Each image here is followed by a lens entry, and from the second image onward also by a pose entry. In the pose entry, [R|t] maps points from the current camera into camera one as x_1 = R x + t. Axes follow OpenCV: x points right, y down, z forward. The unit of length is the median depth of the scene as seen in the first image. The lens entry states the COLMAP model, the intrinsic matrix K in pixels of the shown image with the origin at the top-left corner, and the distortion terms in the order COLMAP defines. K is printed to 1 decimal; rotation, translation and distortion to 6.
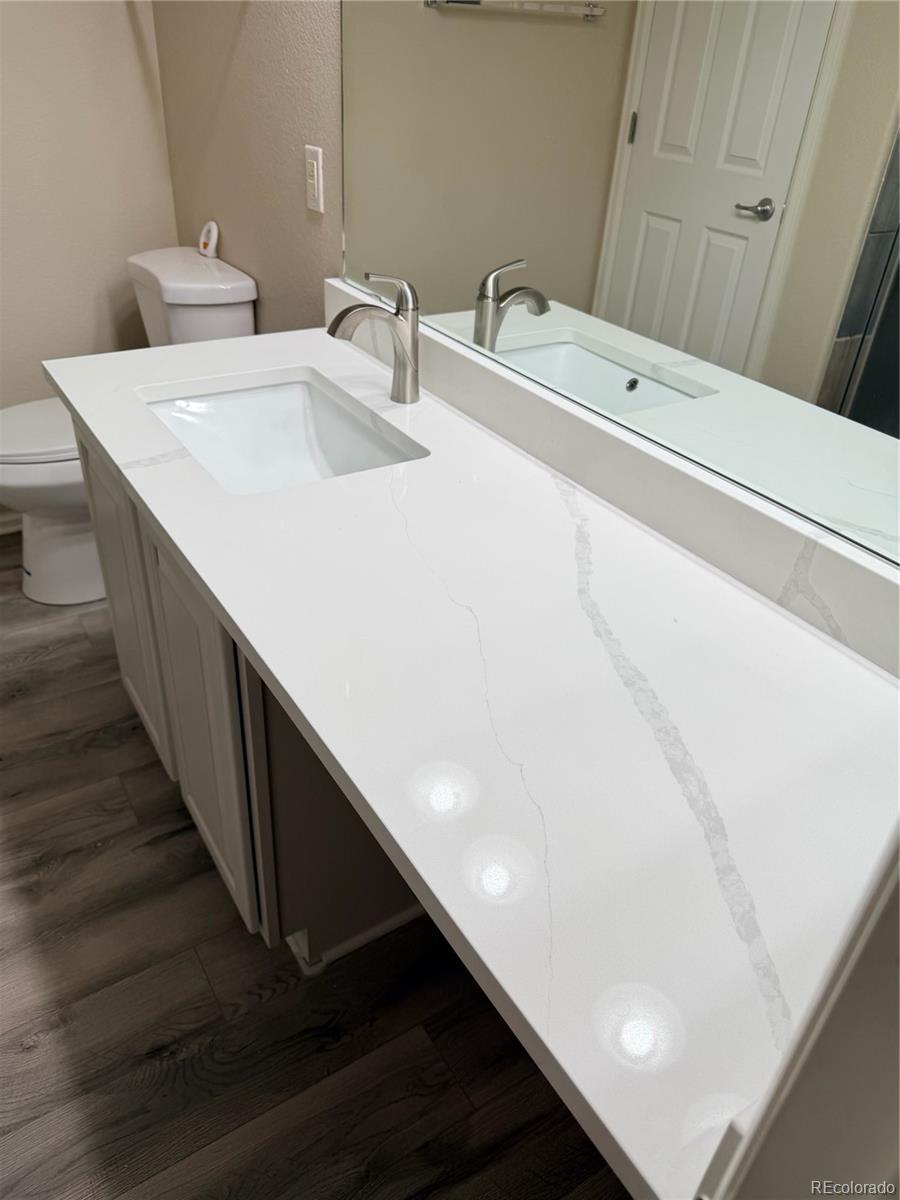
lens RADIAL K [[852.8, 0, 450.7], [0, 852.8, 599.4], [0, 0, 1]] dist [-0.005758, -0.010597]
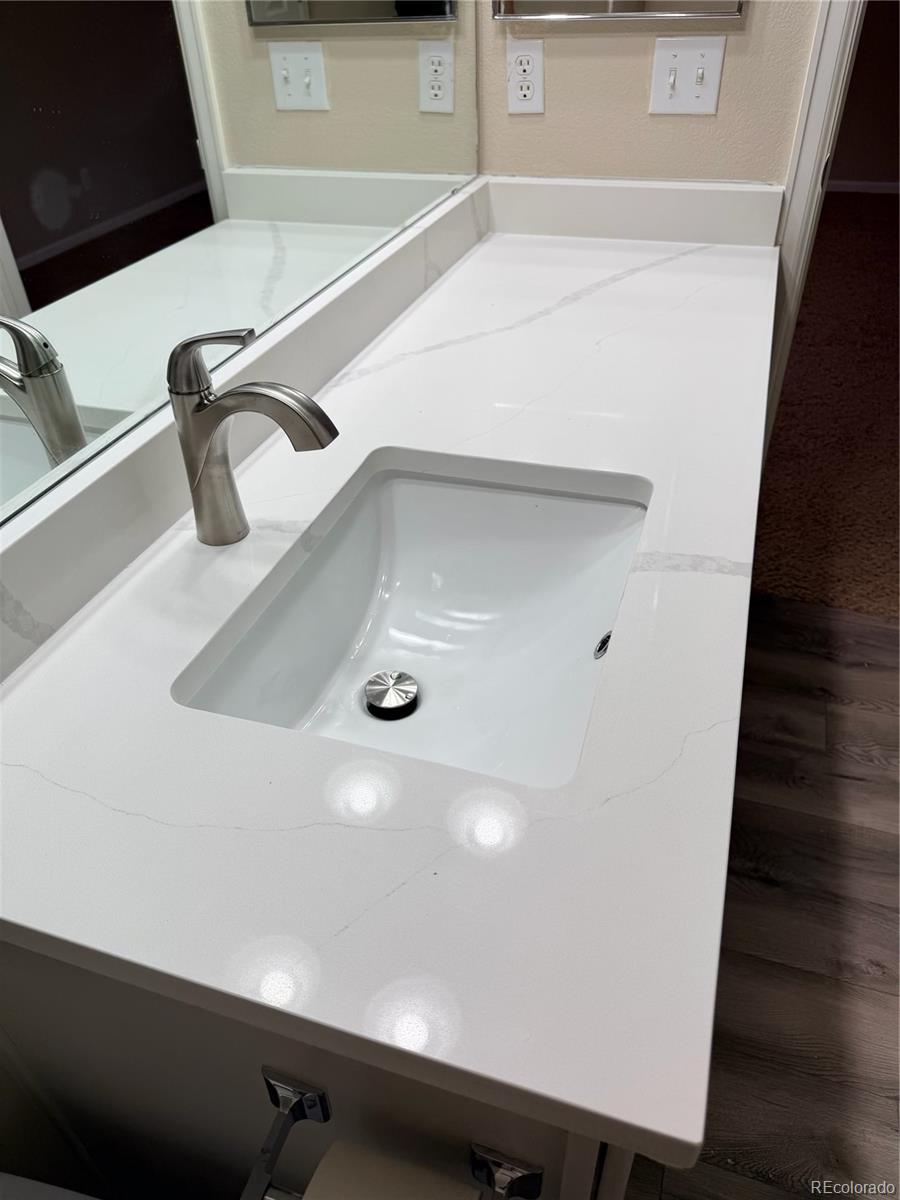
lens RADIAL K [[852.8, 0, 450.2], [0, 852.8, 599.8], [0, 0, 1]] dist [-0.005758, -0.010597]
pose [[-0.621109, -0.506130, 0.598378, -0.624225], [0.431427, 0.416604, 0.800195, -0.737534], [-0.654289, 0.755165, -0.040399, 1.152827]]
